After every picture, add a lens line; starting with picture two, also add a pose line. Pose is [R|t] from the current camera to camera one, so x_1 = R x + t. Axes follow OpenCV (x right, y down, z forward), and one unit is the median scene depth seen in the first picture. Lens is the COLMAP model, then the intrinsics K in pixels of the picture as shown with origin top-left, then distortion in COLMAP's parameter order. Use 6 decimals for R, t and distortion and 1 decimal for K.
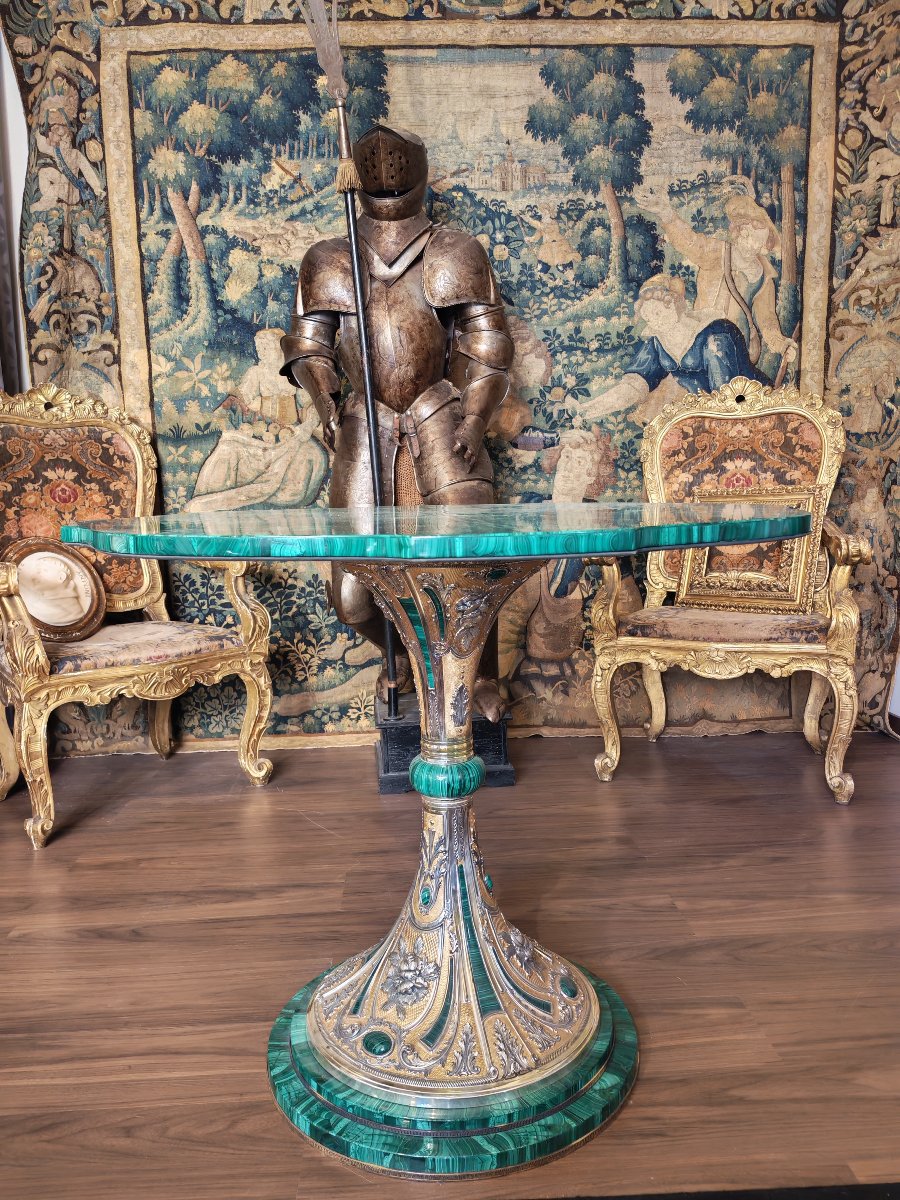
lens RADIAL K [[919.6, 0, 461.9], [0, 919.6, 606.1], [0, 0, 1]] dist [0.054545, -0.086602]
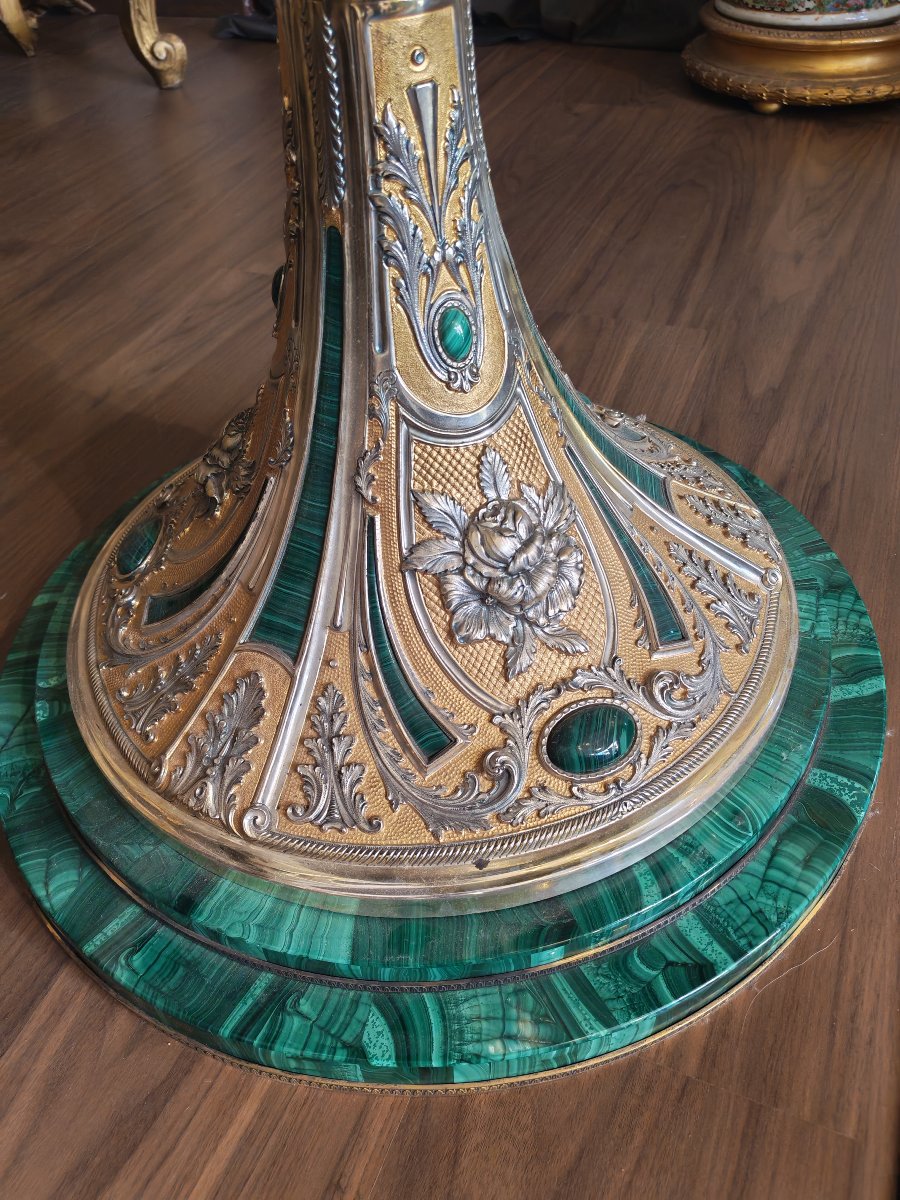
lens RADIAL K [[919.6, 0, 445.7], [0, 919.6, 600.7], [0, 0, 1]] dist [0.054545, -0.086602]
pose [[0.441286, -0.629315, 0.639710, -0.139255], [0.162870, 0.757203, 0.632547, 0.089633], [-0.882462, -0.174944, 0.436640, 0.408050]]
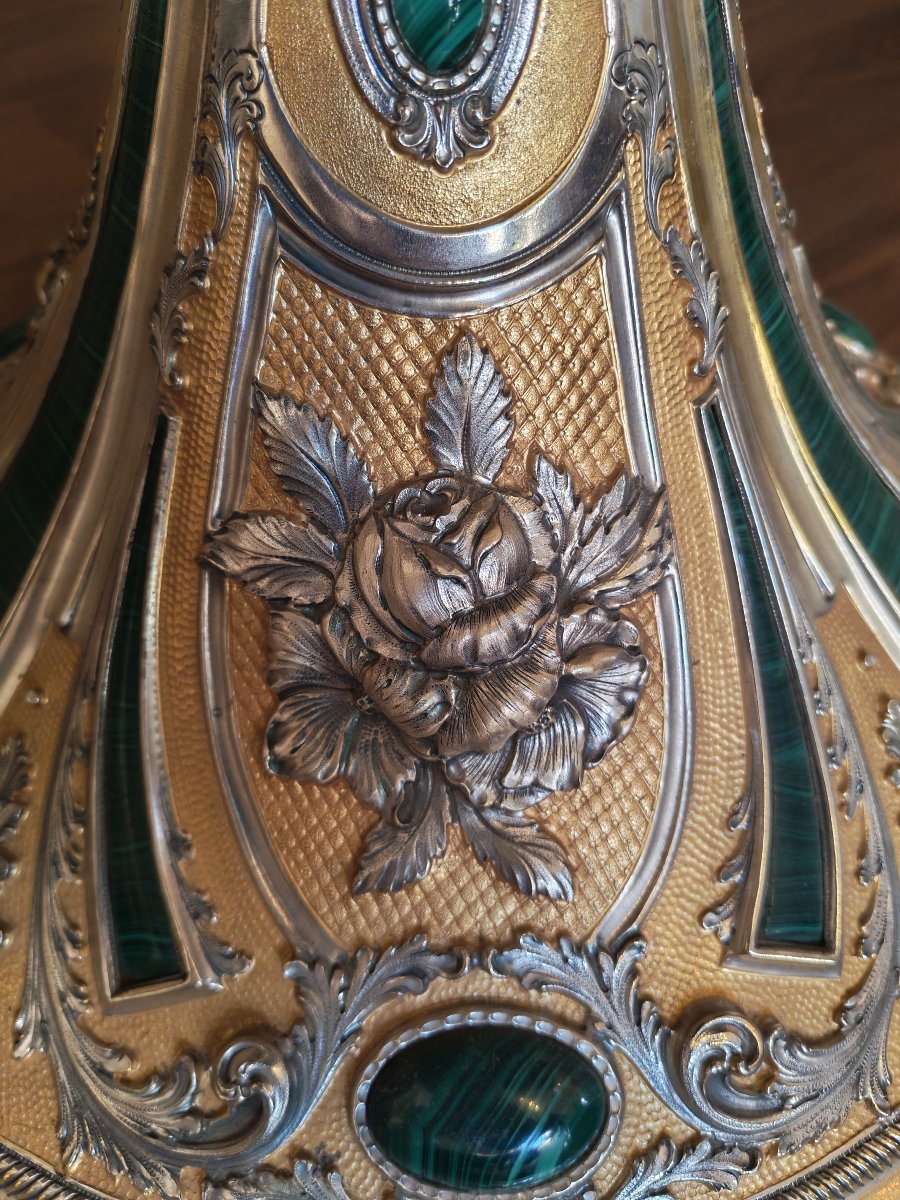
lens RADIAL K [[946.6, 0, 471.2], [0, 946.6, 574.4], [0, 0, 1]] dist [0.002796, -0.037205]
pose [[0.768928, -0.454271, 0.449874, -0.054666], [0.053532, 0.746935, 0.662738, 0.140524], [-0.637090, -0.485516, 0.598658, 0.430419]]
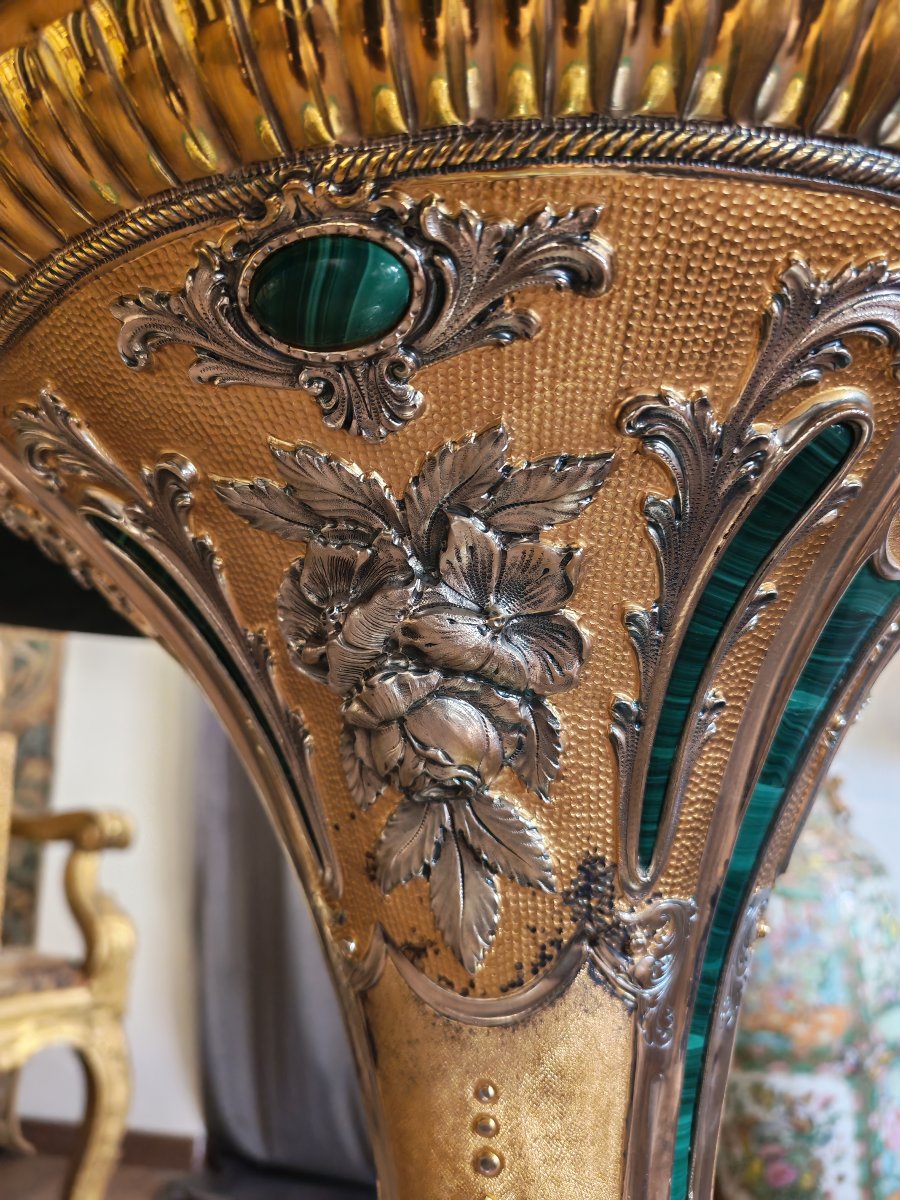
lens RADIAL K [[919.6, 0, 455.0], [0, 919.6, 592.8], [0, 0, 1]] dist [0.054545, -0.086602]
pose [[0.373136, 0.241080, 0.895907, -0.097132], [0.128957, 0.942799, -0.307408, 0.013308], [-0.918771, 0.230238, 0.320703, 0.449865]]
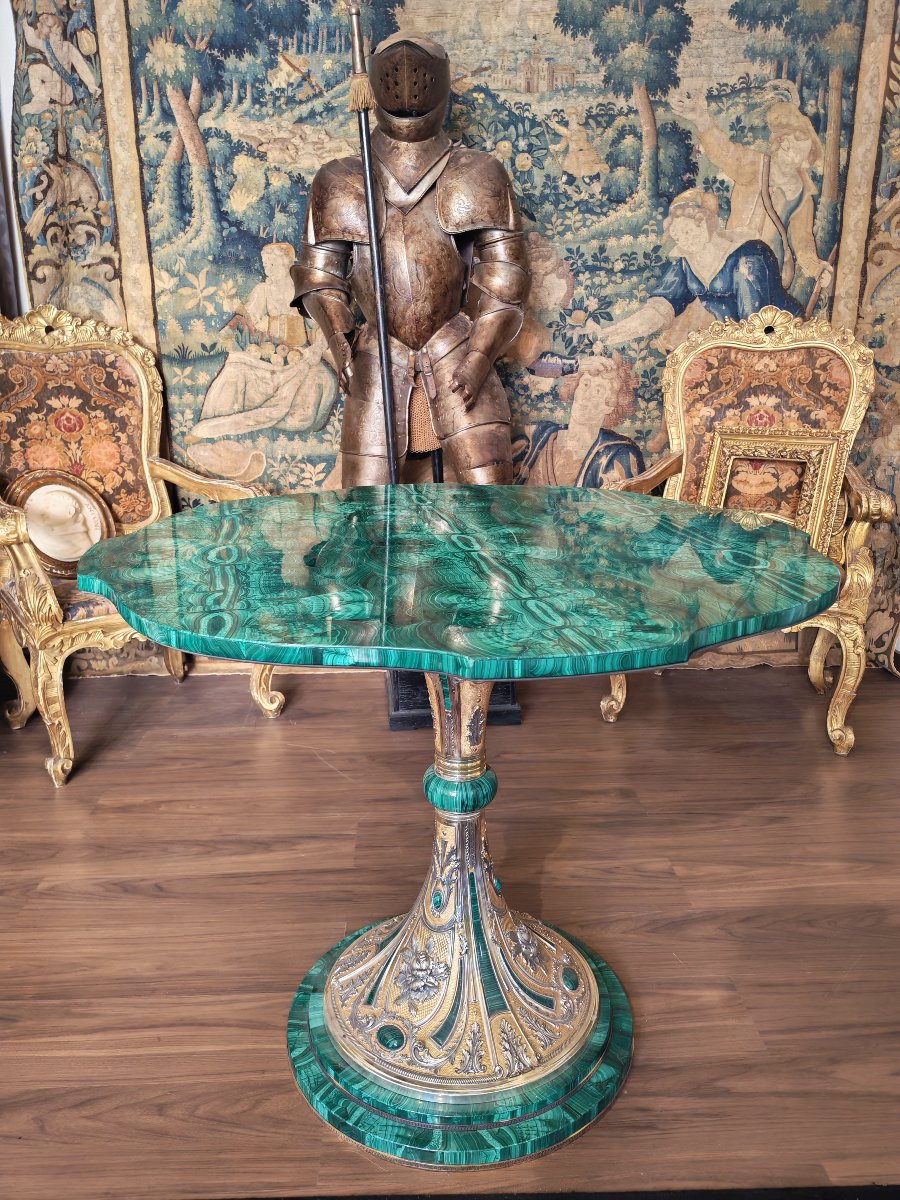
lens RADIAL K [[919.6, 0, 462.6], [0, 919.6, 603.7], [0, 0, 1]] dist [0.054545, -0.086602]
pose [[0.999762, 0.021493, -0.003745, -0.006717], [-0.020692, 0.988530, 0.149602, -0.083333], [0.006917, -0.149489, 0.988739, 0.007983]]
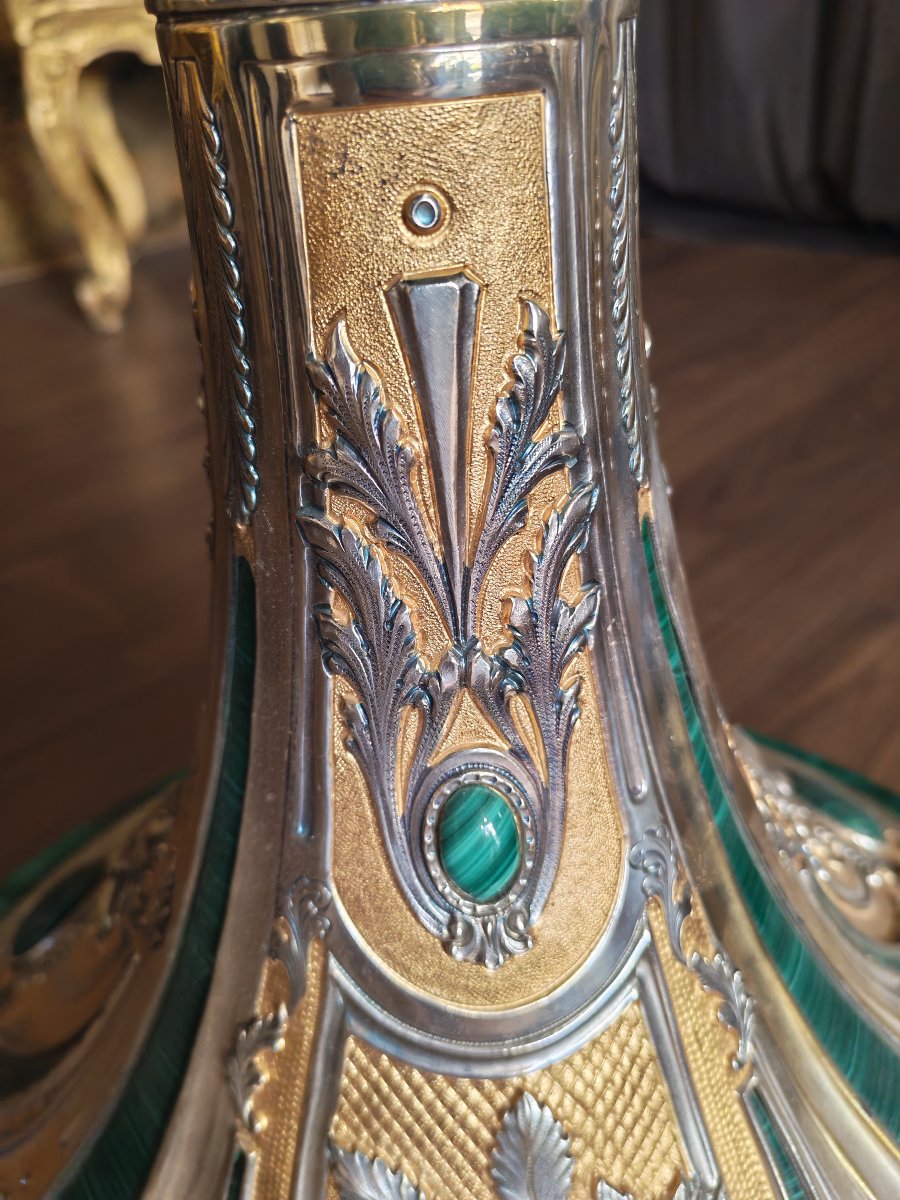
lens RADIAL K [[919.6, 0, 453.3], [0, 919.6, 594.2], [0, 0, 1]] dist [0.054545, -0.086602]
pose [[0.740529, -0.396045, 0.542923, -0.045671], [0.138968, 0.880676, 0.452877, 0.108810], [-0.657498, -0.259919, 0.707204, 0.440864]]
